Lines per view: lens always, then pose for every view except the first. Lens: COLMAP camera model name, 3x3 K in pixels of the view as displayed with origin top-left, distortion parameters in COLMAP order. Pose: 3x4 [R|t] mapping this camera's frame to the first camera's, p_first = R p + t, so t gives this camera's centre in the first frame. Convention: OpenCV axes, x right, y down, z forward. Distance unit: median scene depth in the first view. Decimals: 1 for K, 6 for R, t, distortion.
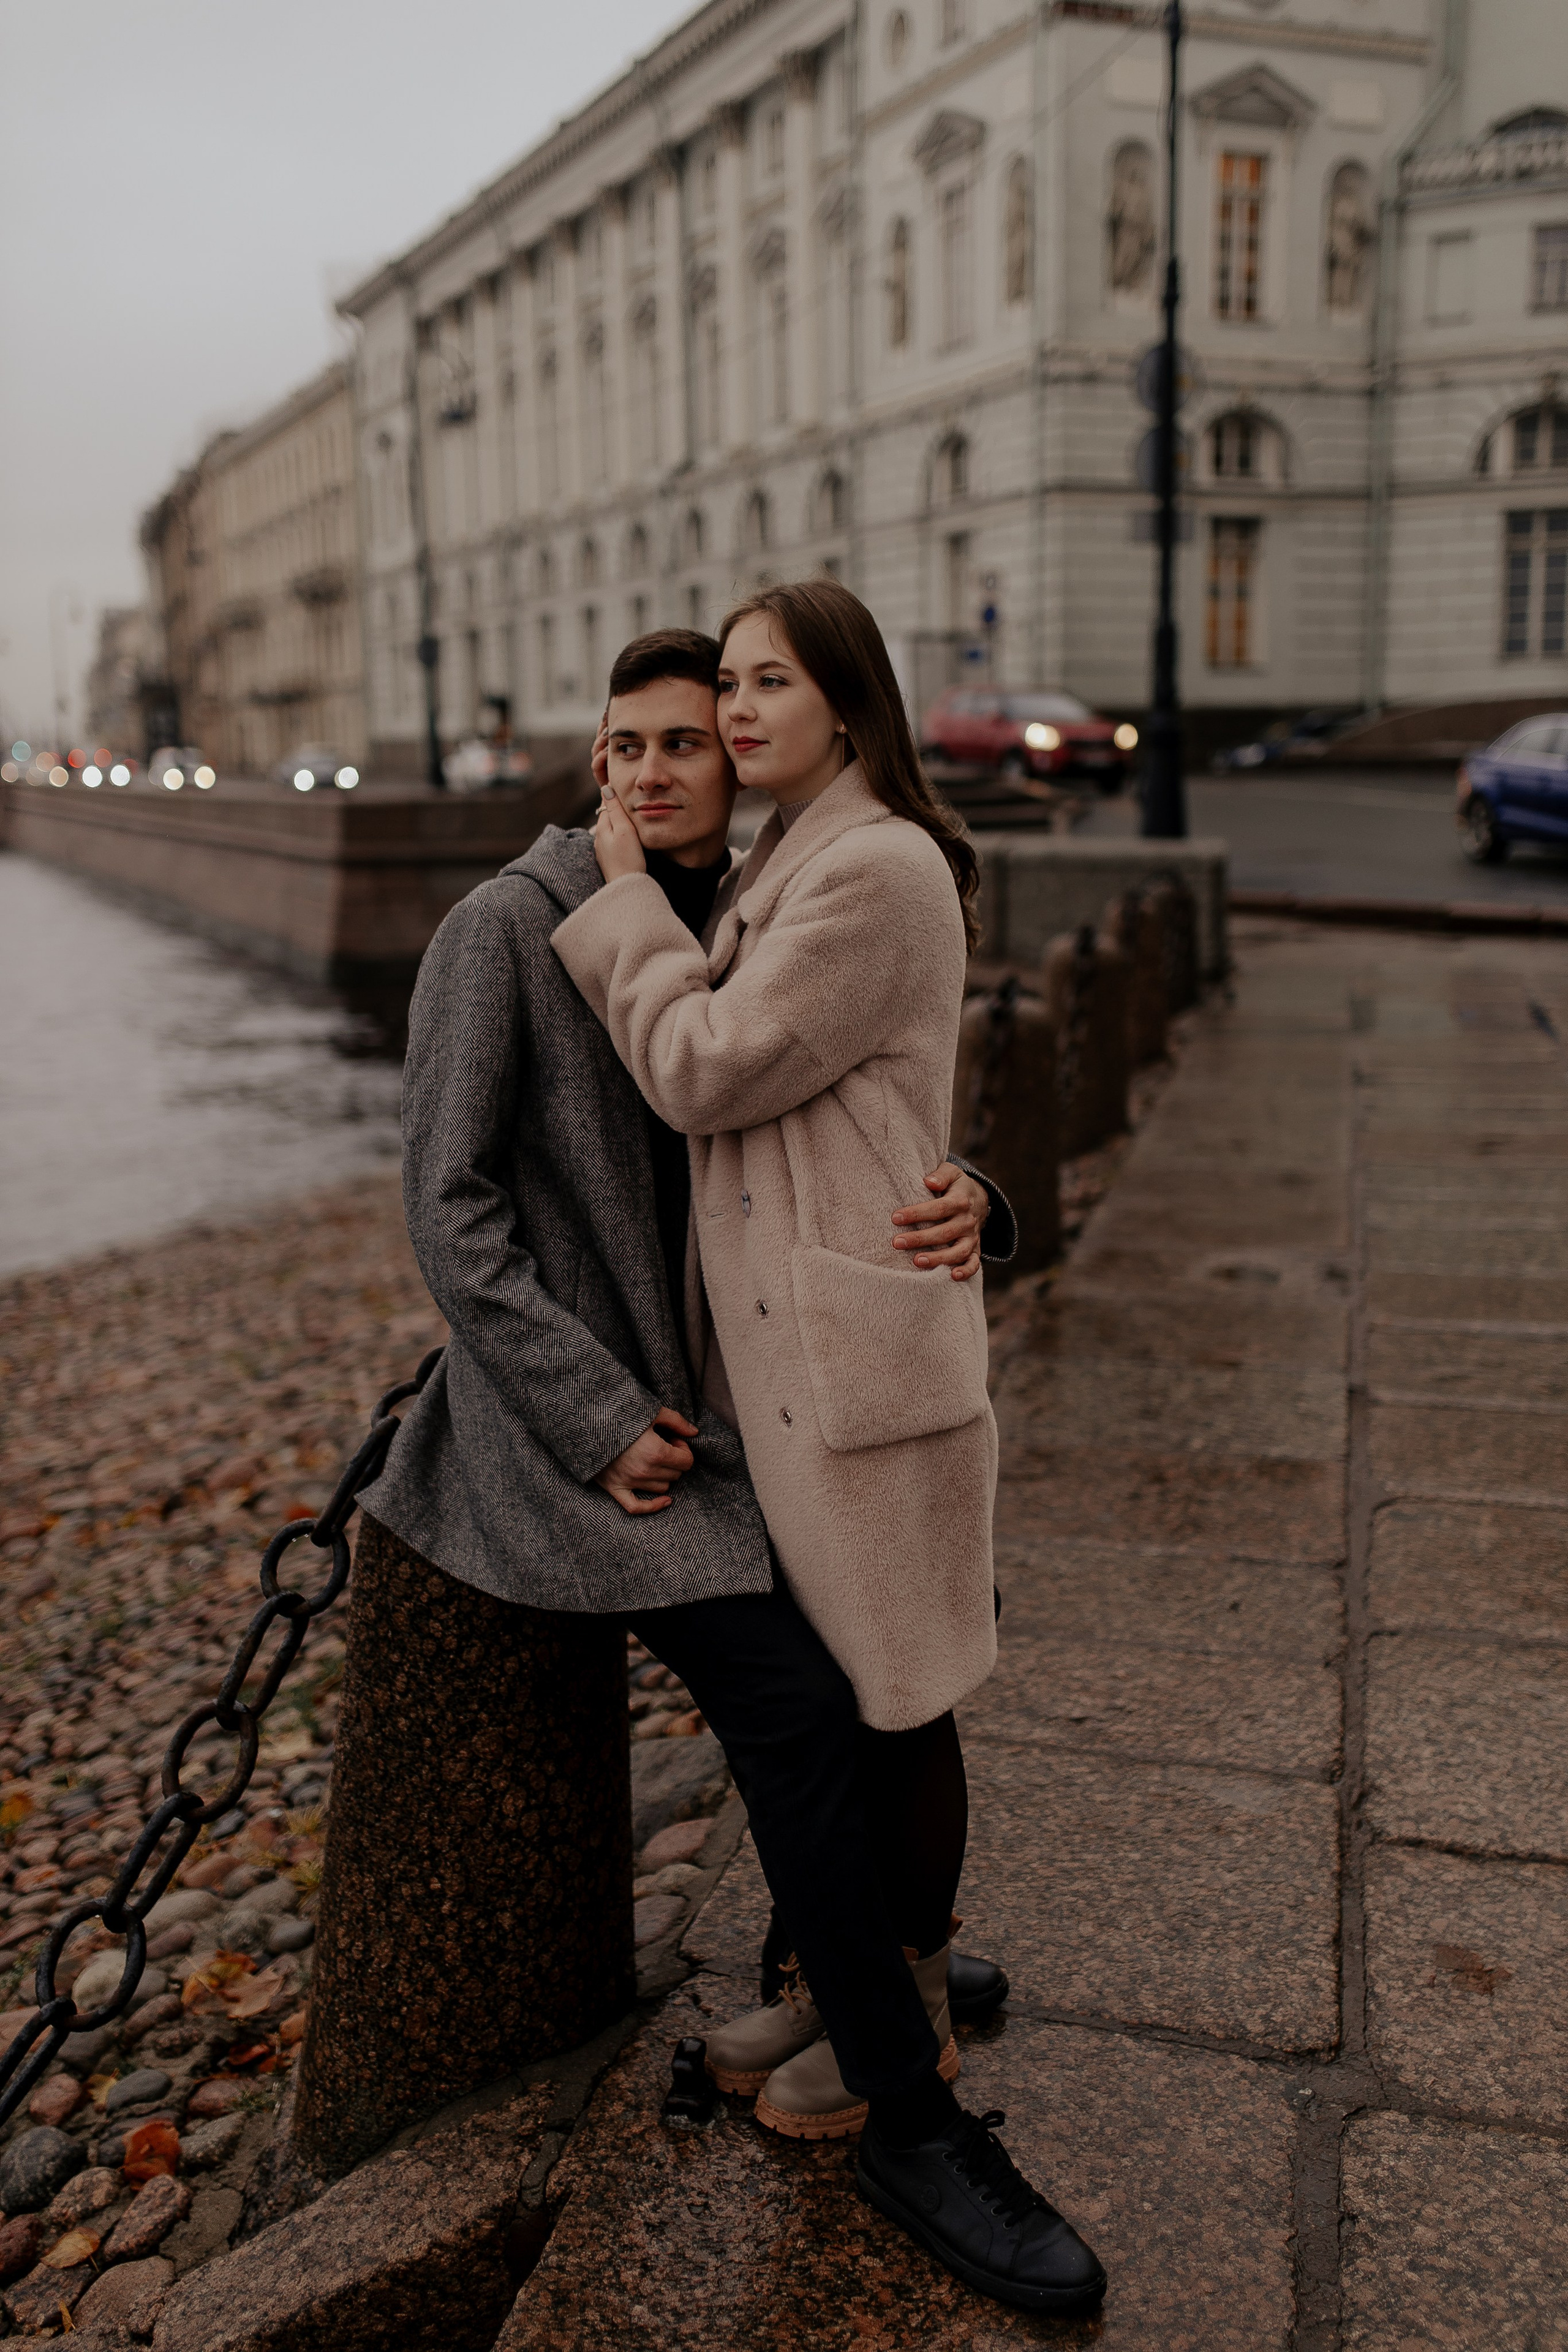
lens RADIAL K [[2215.8, 0, 784.0], [0, 2215.8, 1176.0], [0, 0, 1]] dist [-0.008642, 0.105484]
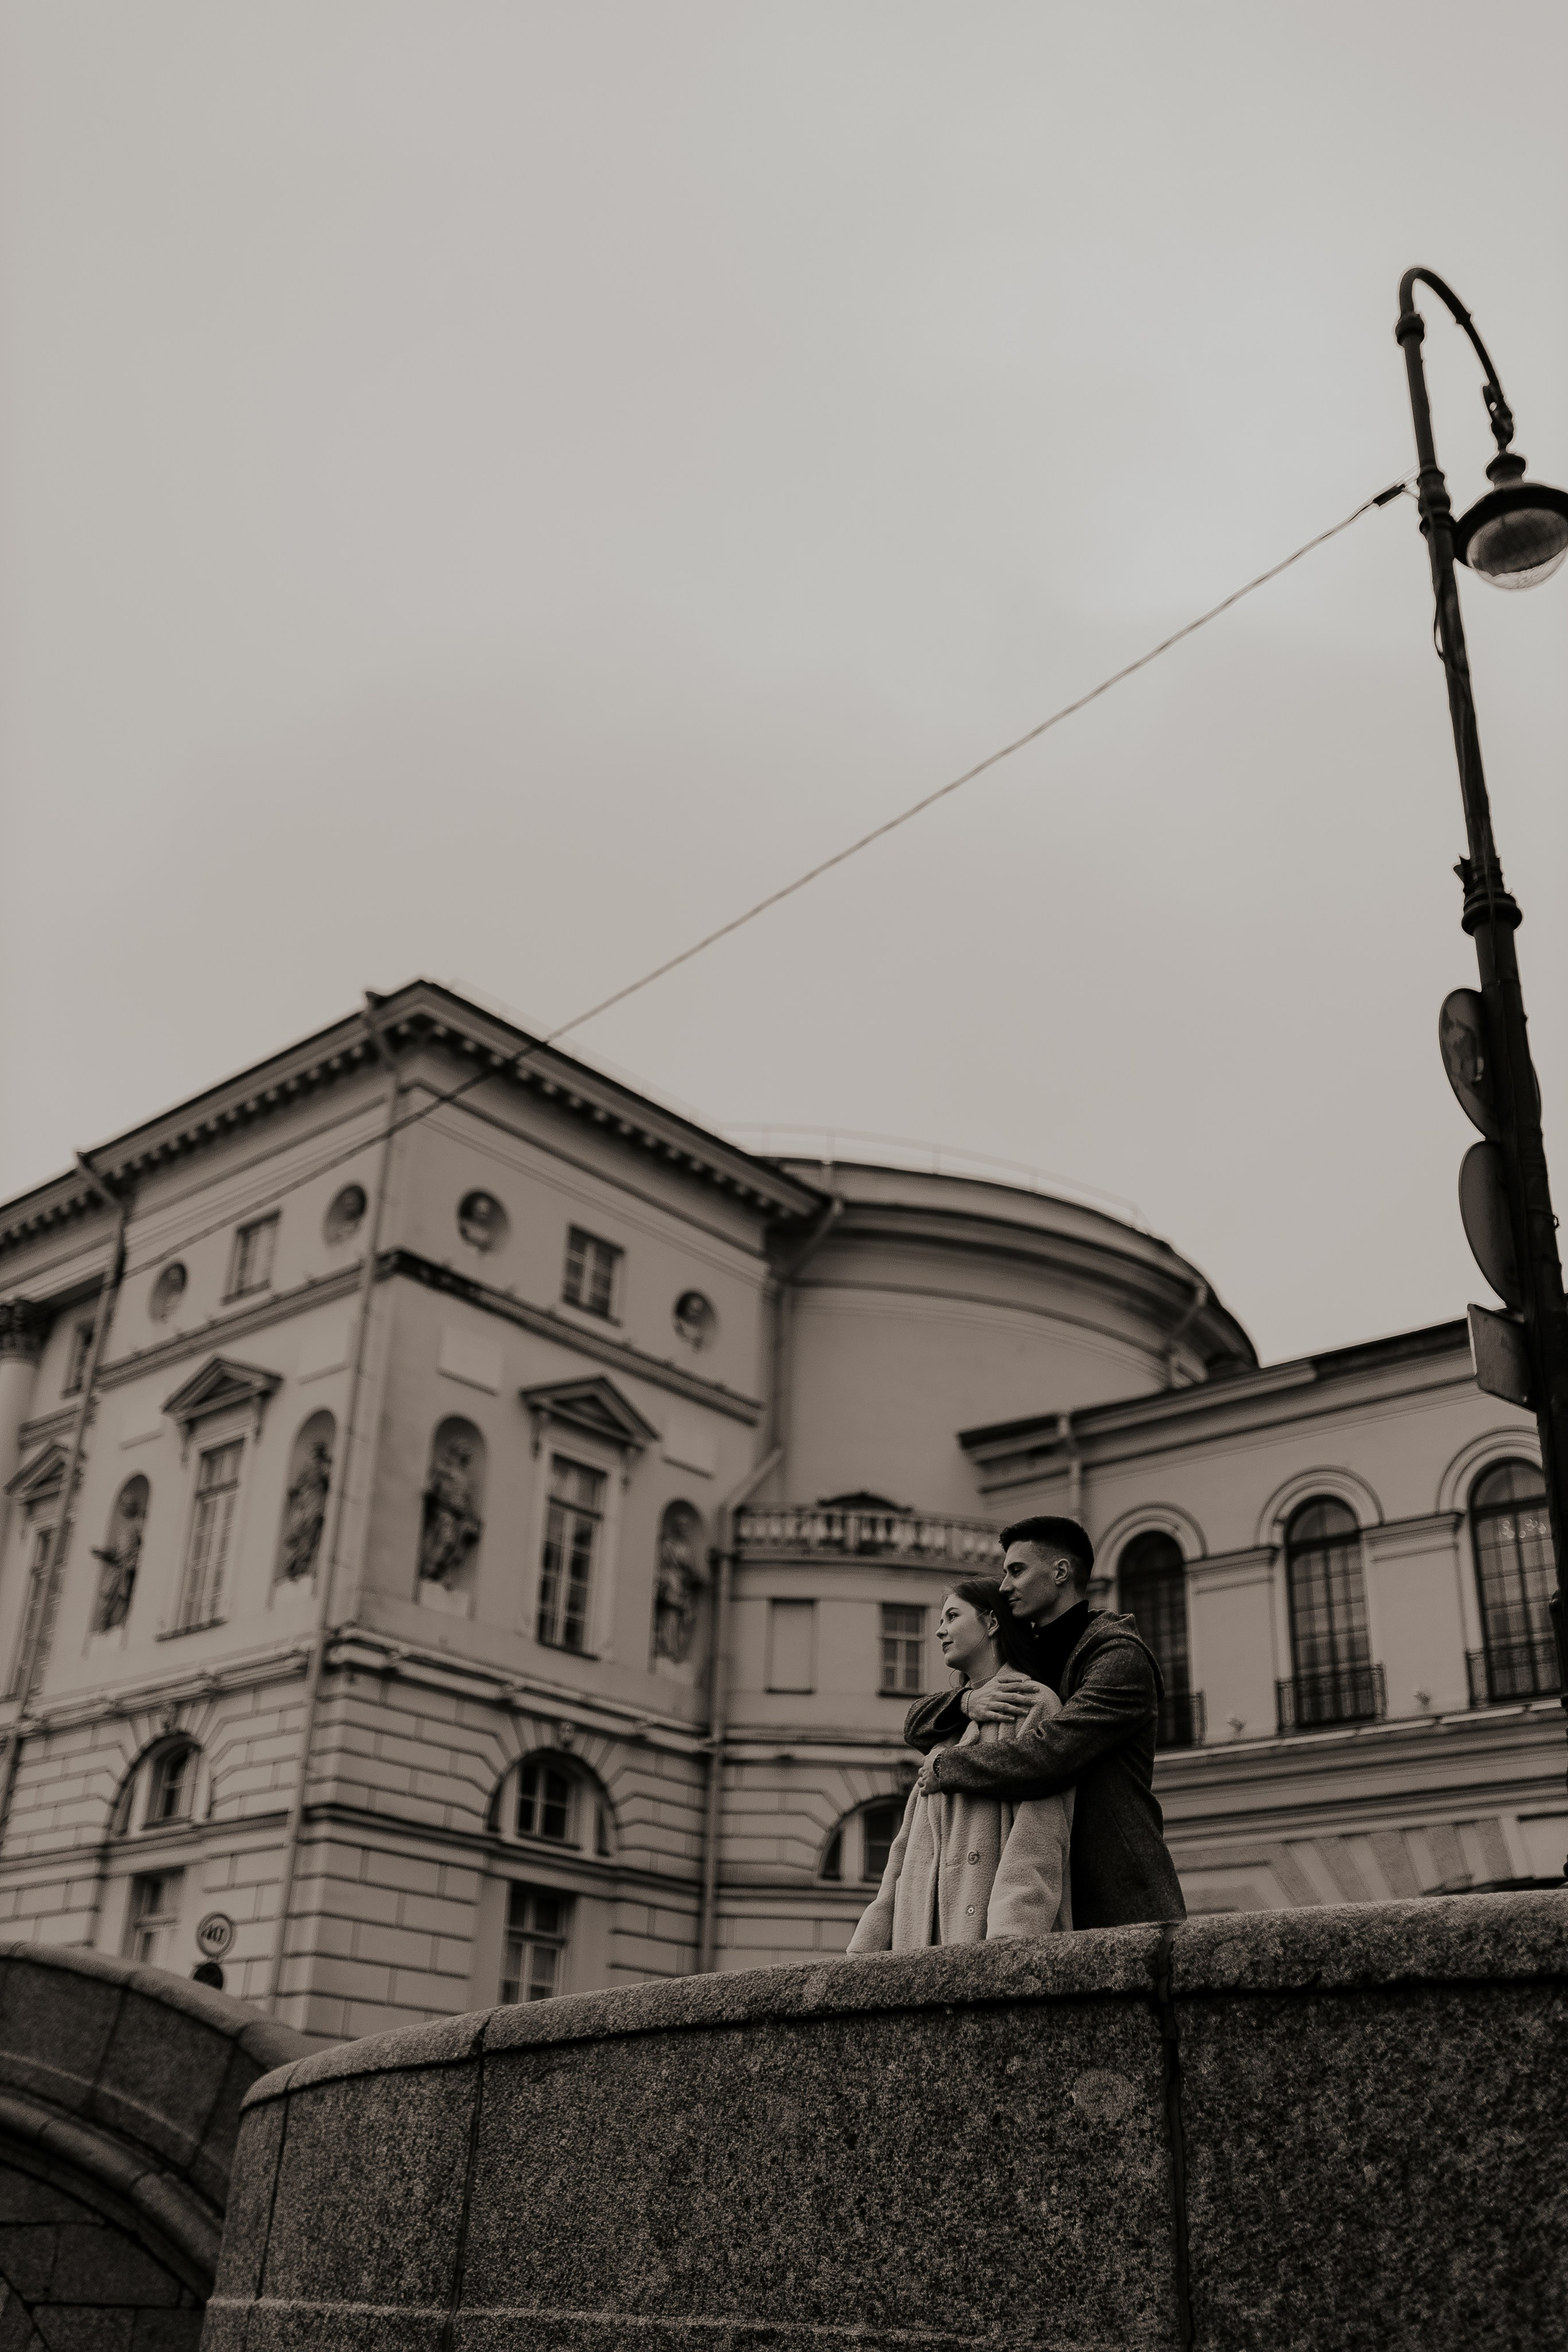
lens RADIAL K [[2210.2, 0, 784.0], [0, 2210.2, 1176.0], [0, 0, 1]] dist [-0.067828, 0.121004]
pose [[0.913143, 0.227345, 0.338356, -0.724437], [0.021740, 0.801694, -0.597339, -1.075130], [-0.407060, 0.552812, 0.727118, 7.104389]]
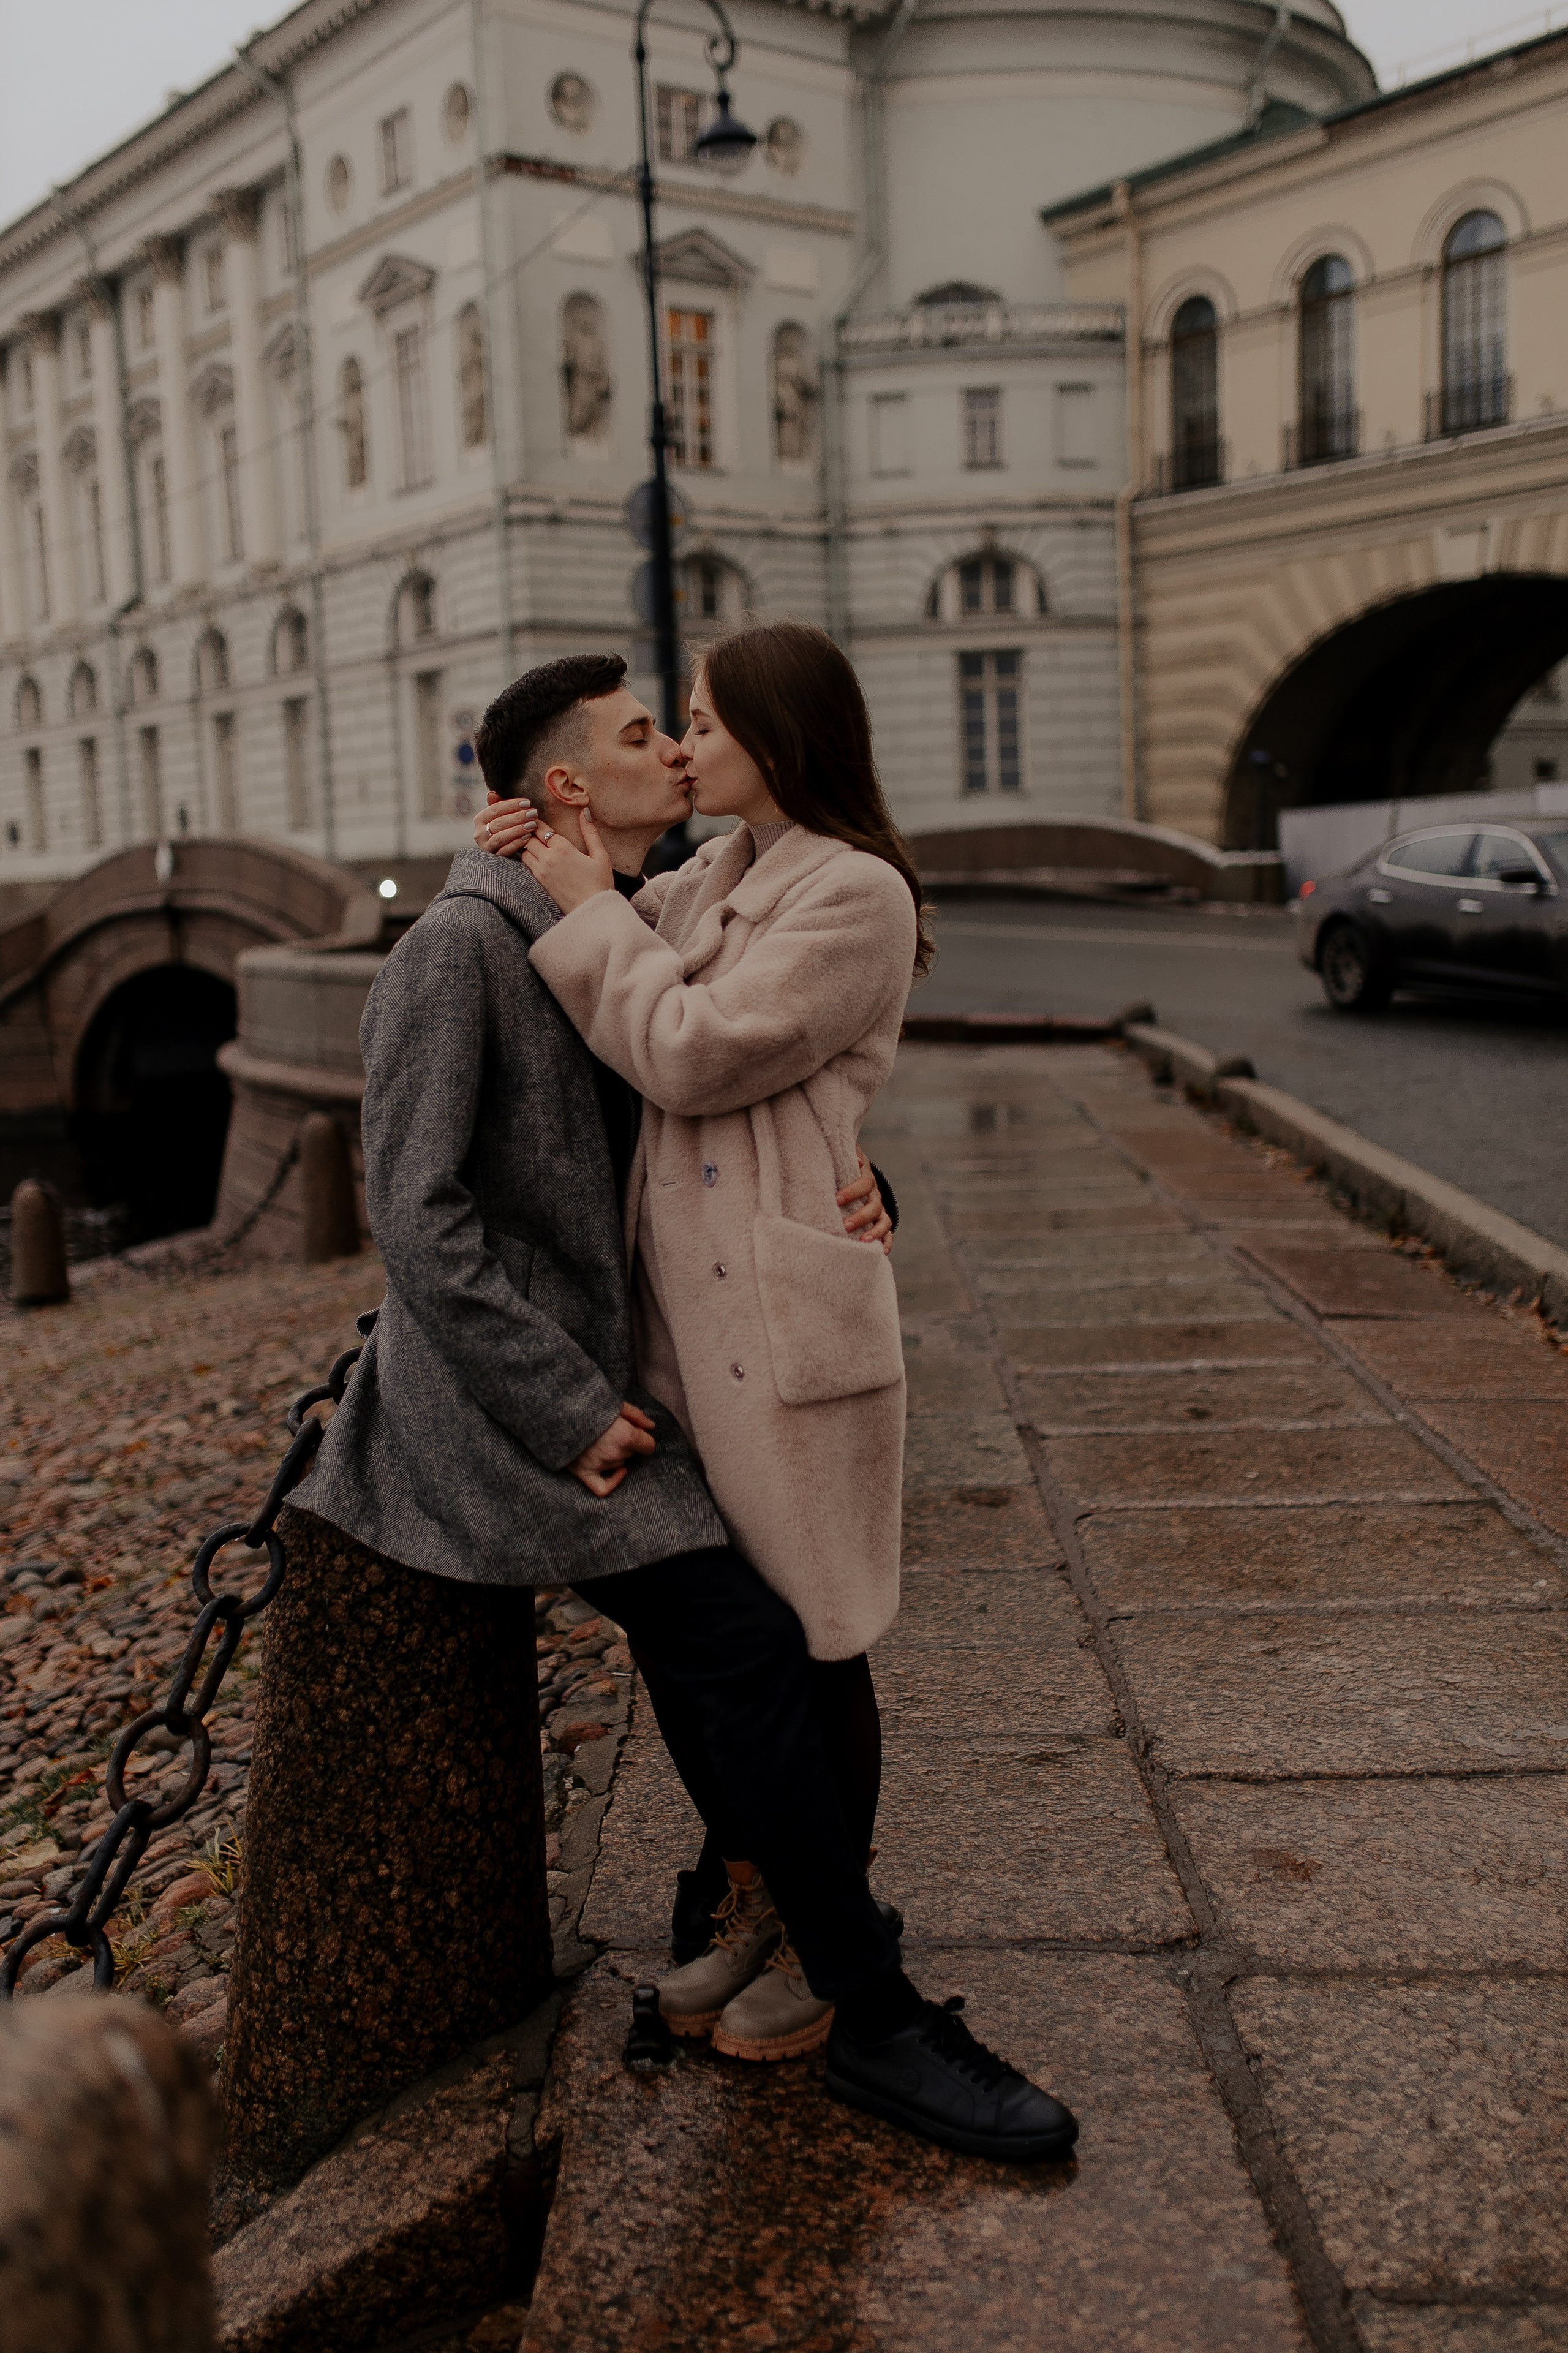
lens RADIAL K [[2279.8, 0, 784.0], [0, 2279.8, 1176.5], [0, 0, 1]] dist [-0.017320, 0.120613]
pose [[0.973252, -0.048364, 0.224590, -0.146337], [0.063021, 0.996293, -0.058550, 0.054106], [-0.220926, 0.071138, 0.972693, -0.065349]]
